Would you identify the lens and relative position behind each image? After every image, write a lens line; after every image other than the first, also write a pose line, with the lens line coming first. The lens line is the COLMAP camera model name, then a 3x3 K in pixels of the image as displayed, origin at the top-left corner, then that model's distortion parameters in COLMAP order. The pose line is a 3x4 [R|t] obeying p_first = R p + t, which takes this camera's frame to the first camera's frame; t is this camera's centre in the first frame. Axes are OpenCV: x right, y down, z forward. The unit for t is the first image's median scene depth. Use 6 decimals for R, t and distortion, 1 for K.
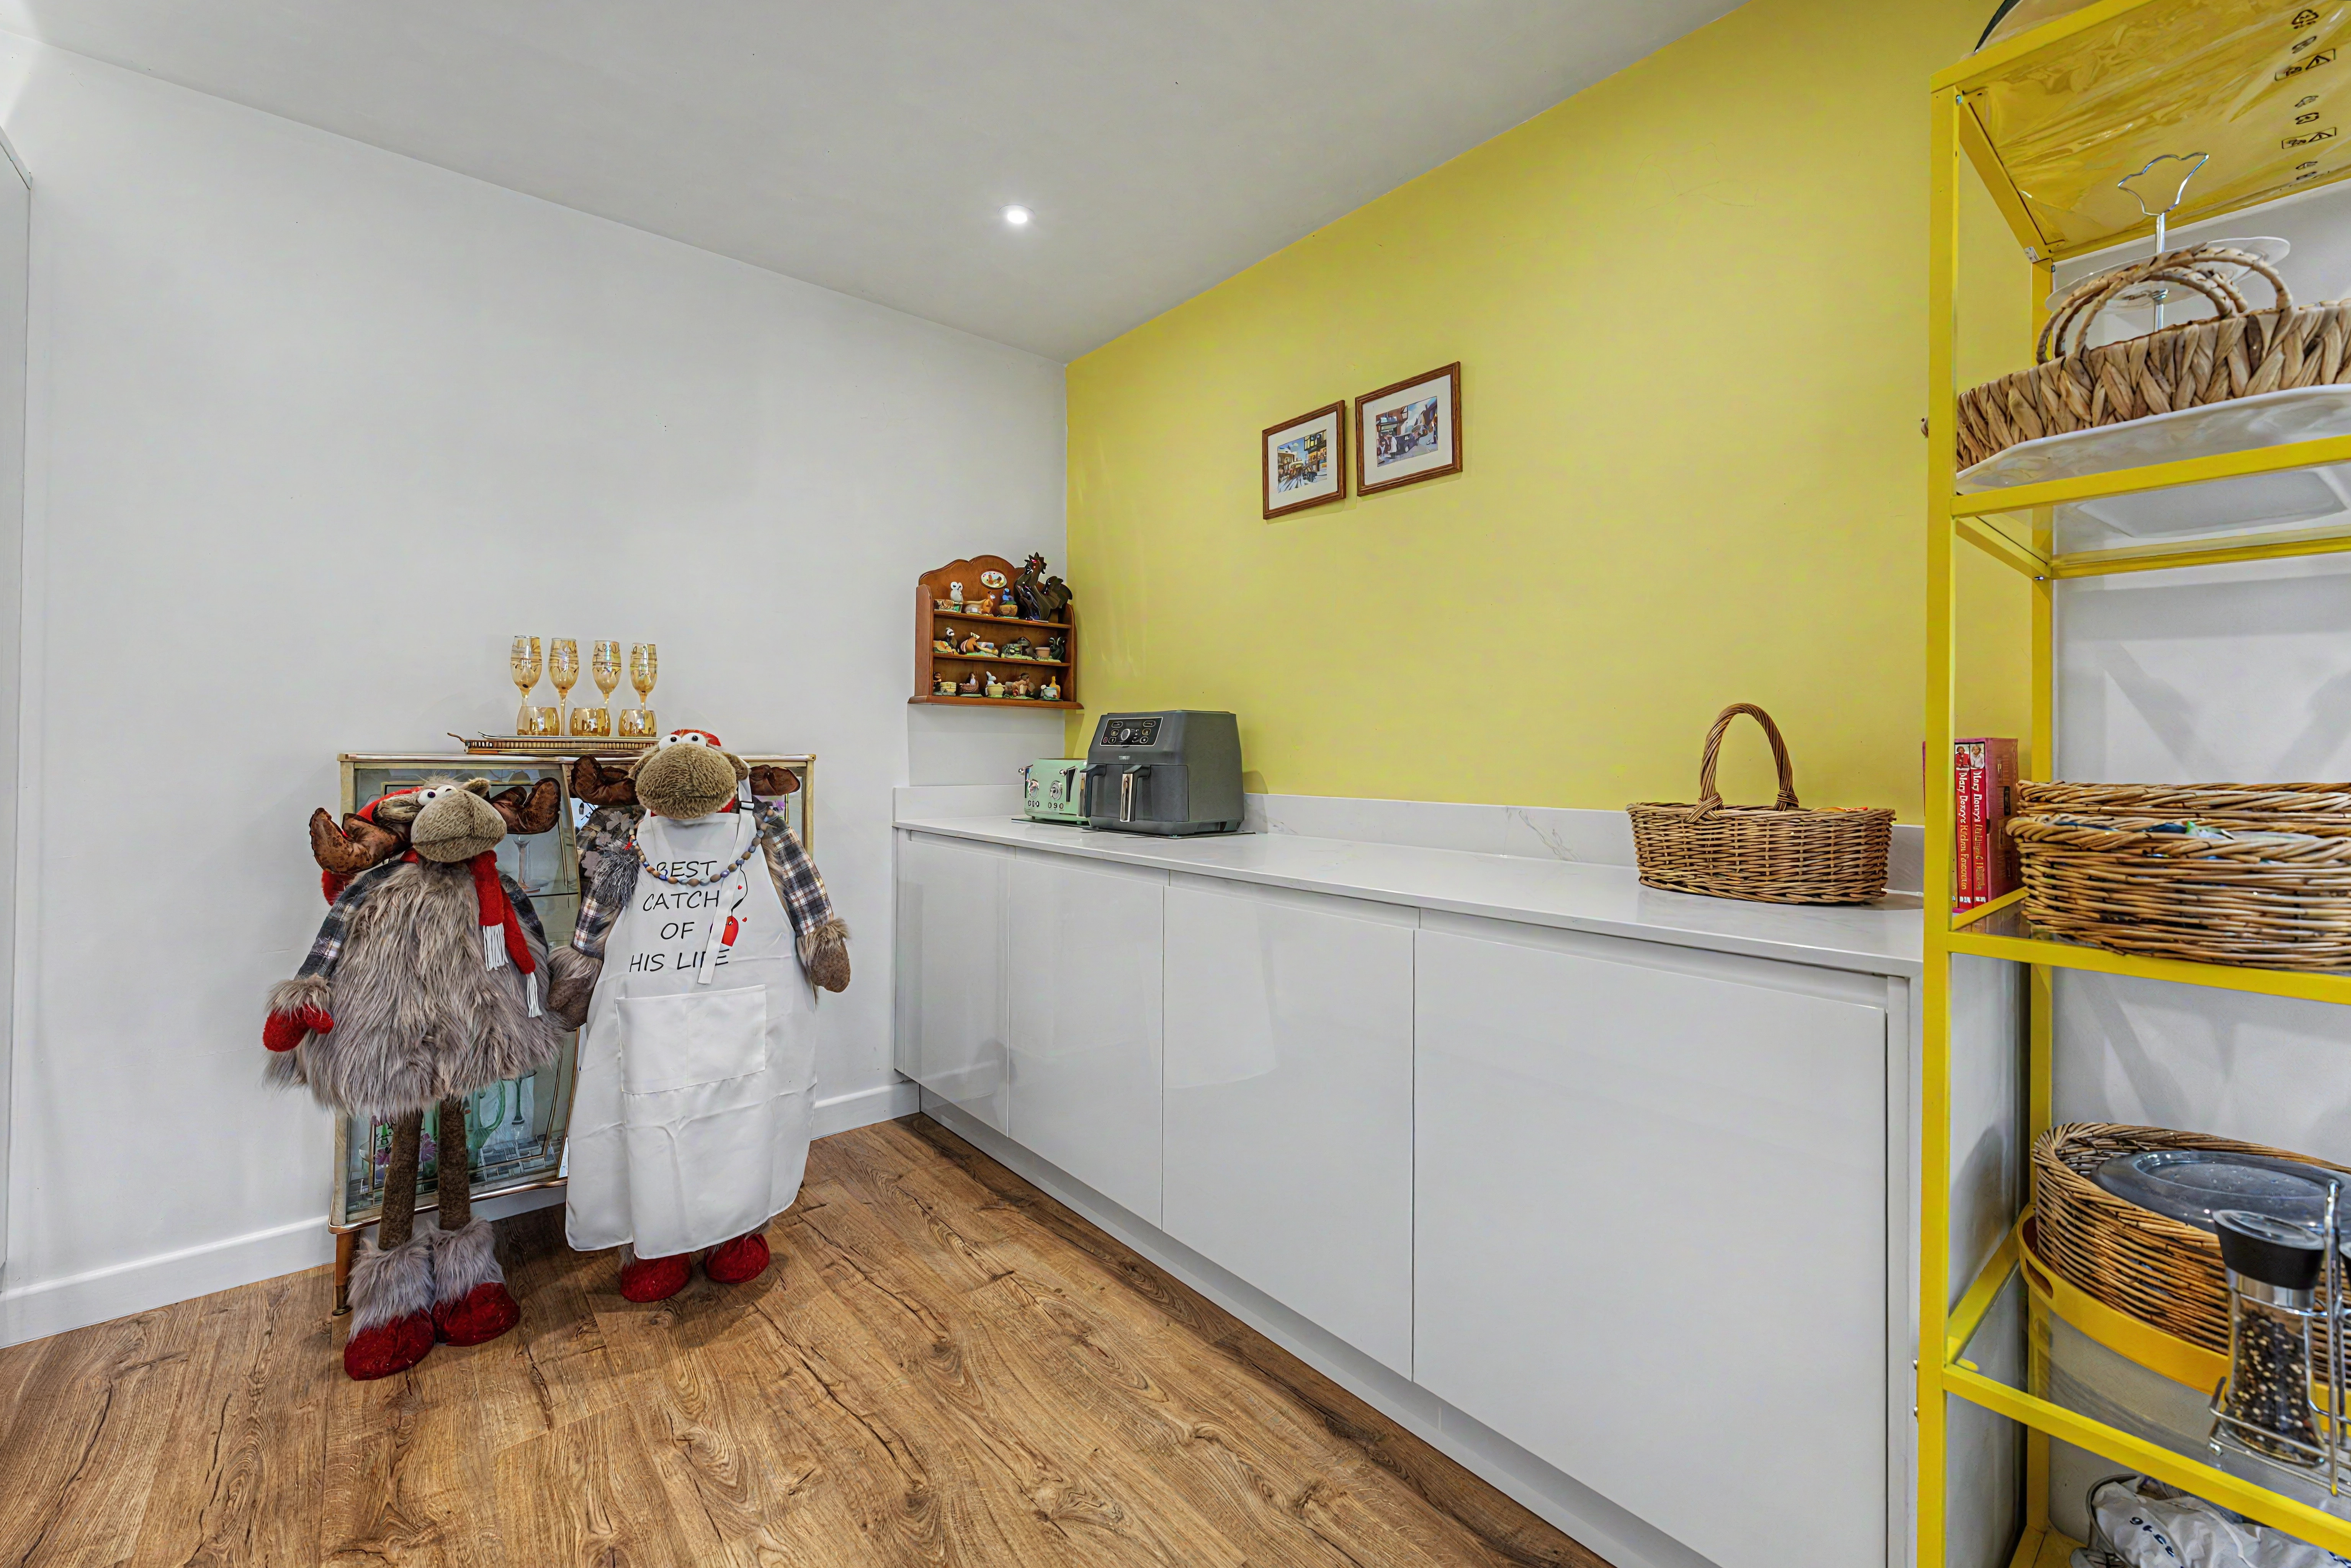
lens RADIAL K [[950.2, 0, 1173.8], [0, 950.2, 762.4], [0, 0, 1]] dist [0.000671, 0.000028]
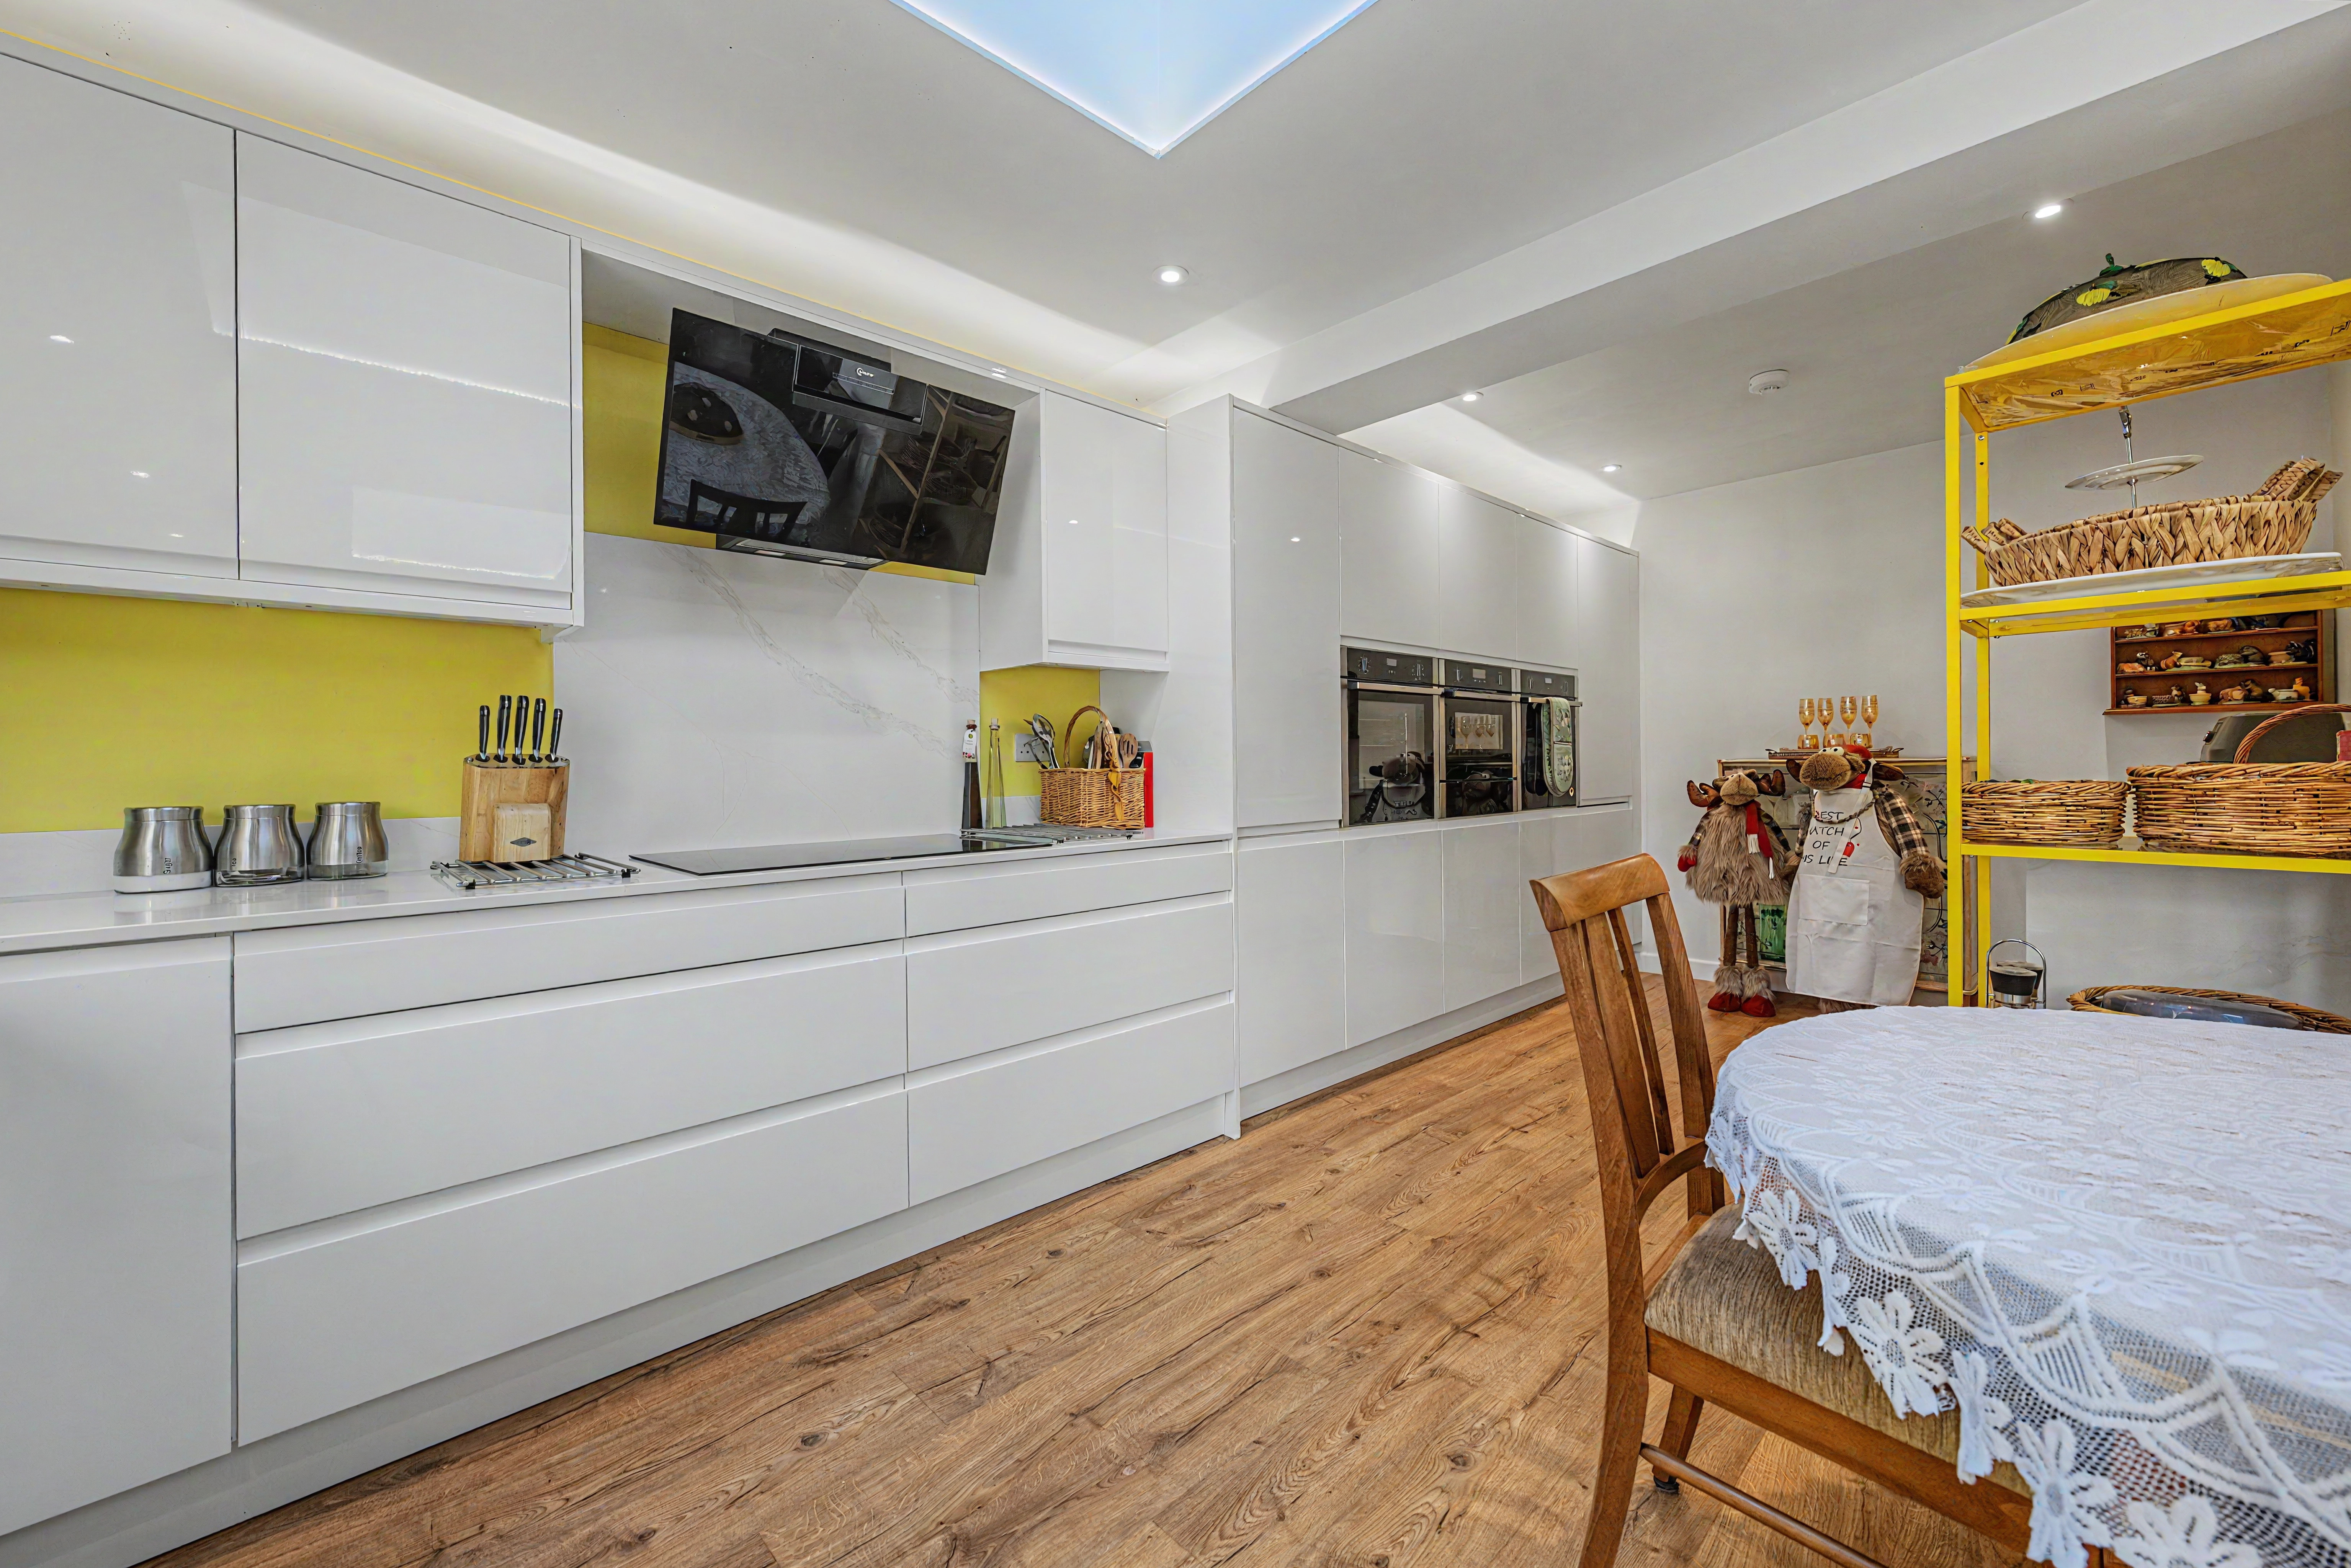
lens RADIAL K [[950.2, 0, 1173.8], [0, 950.2, 762.4], [0, 0, 1]] dist [0.000671, 0.000028]
pose [[0.042333, -0.007284, -0.999077, 1.415046], [0.004245, 0.999966, -0.007110, 0.008056], [0.999095, -0.003940, 0.042363, -0.458314]]
